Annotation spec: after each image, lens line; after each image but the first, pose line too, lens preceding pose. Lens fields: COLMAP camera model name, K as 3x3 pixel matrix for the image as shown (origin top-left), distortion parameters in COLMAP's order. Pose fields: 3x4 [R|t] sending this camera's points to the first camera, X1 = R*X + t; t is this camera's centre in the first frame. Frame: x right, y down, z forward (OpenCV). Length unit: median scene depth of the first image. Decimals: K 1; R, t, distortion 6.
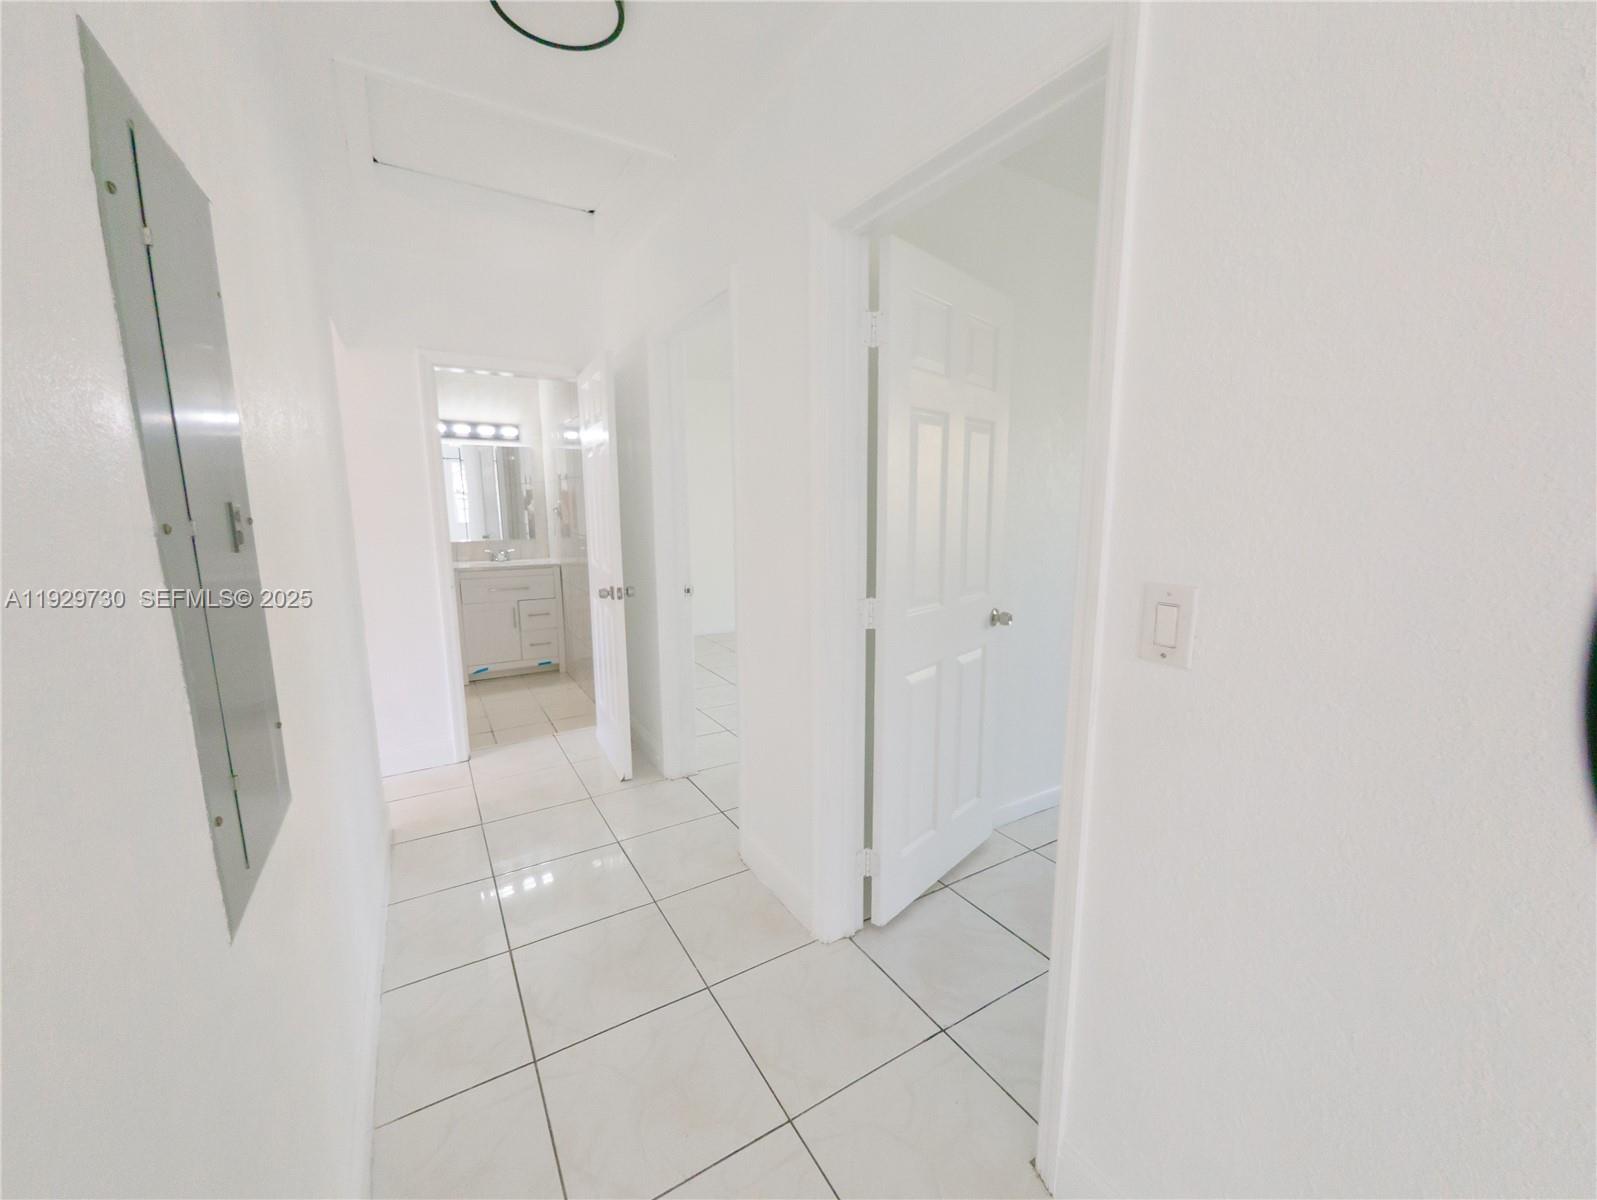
lens RADIAL K [[639.6, 0, 798.6], [0, 639.6, 602.3], [0, 0, 1]] dist [-0.000973, -0.000784]
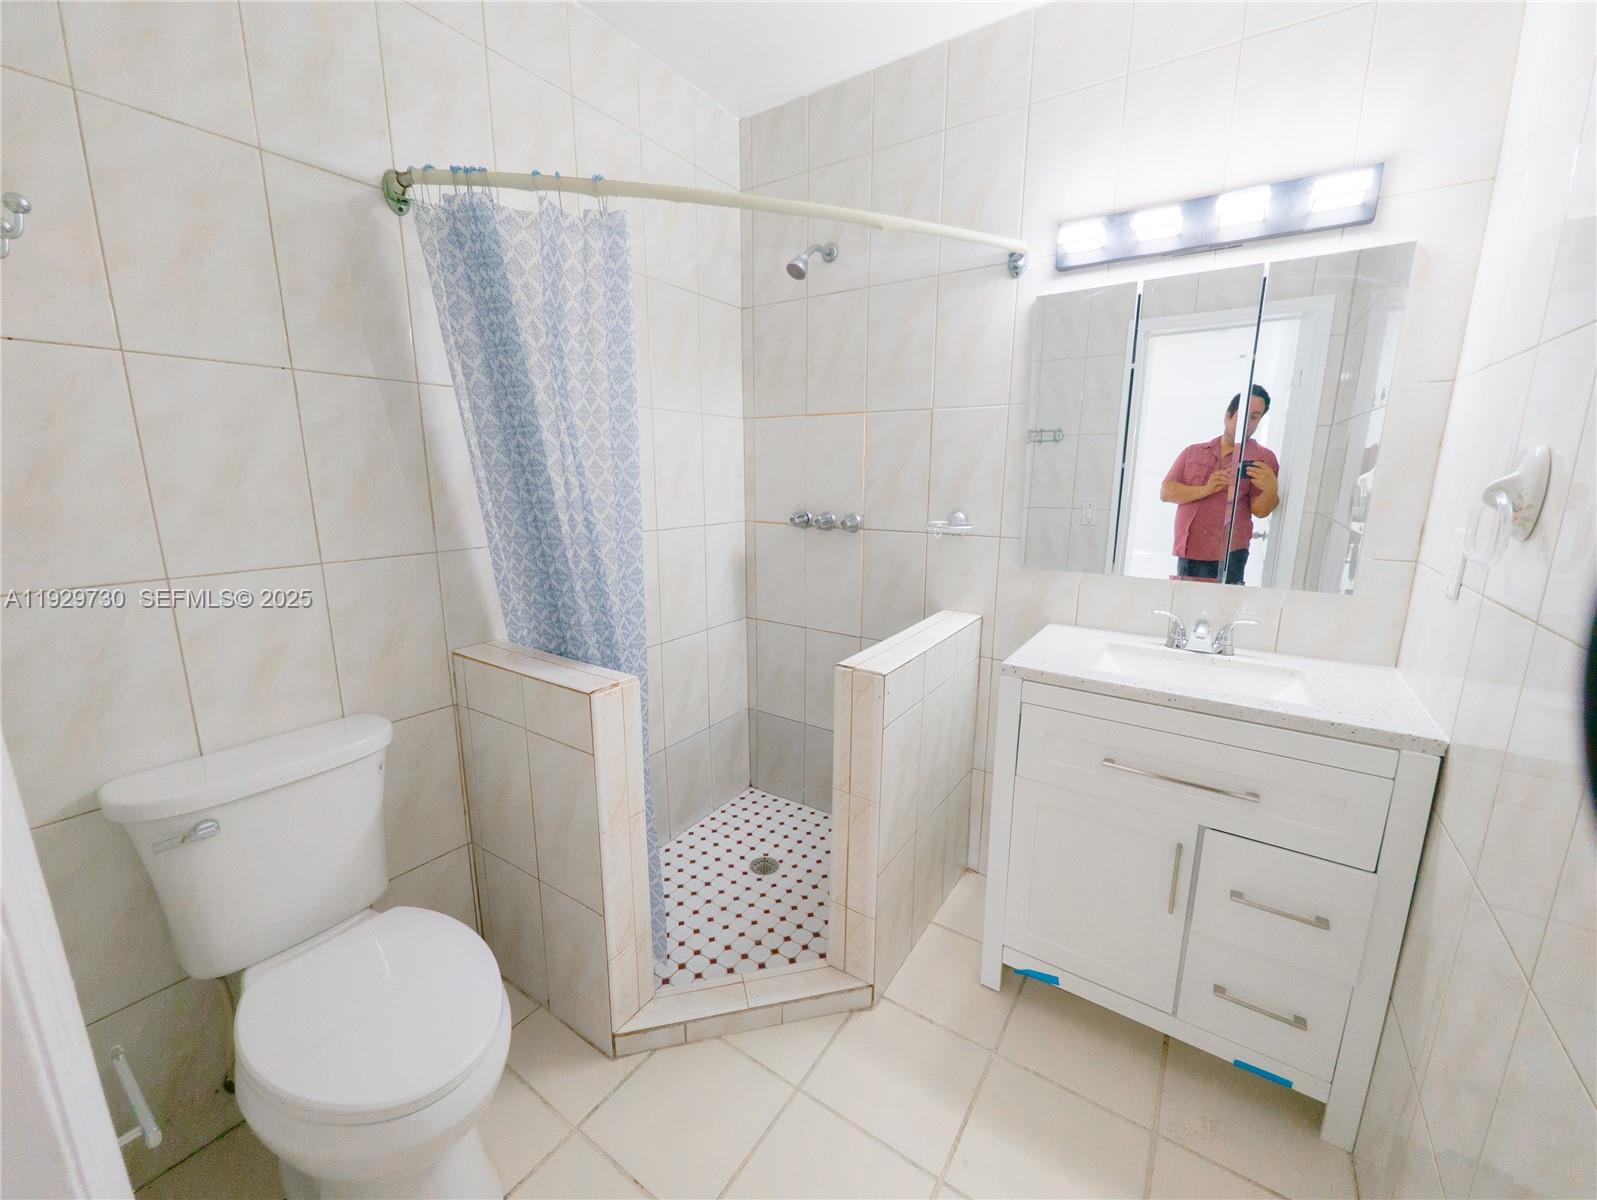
lens RADIAL K [[639.6, 0, 799.9], [0, 639.6, 598.6], [0, 0, 1]] dist [-0.000973, -0.000784]
pose [[0.411459, 0.185764, -0.892297, -0.279297], [-0.147037, 0.979715, 0.136161, -0.104424], [0.899490, 0.075176, 0.430426, 0.707551]]
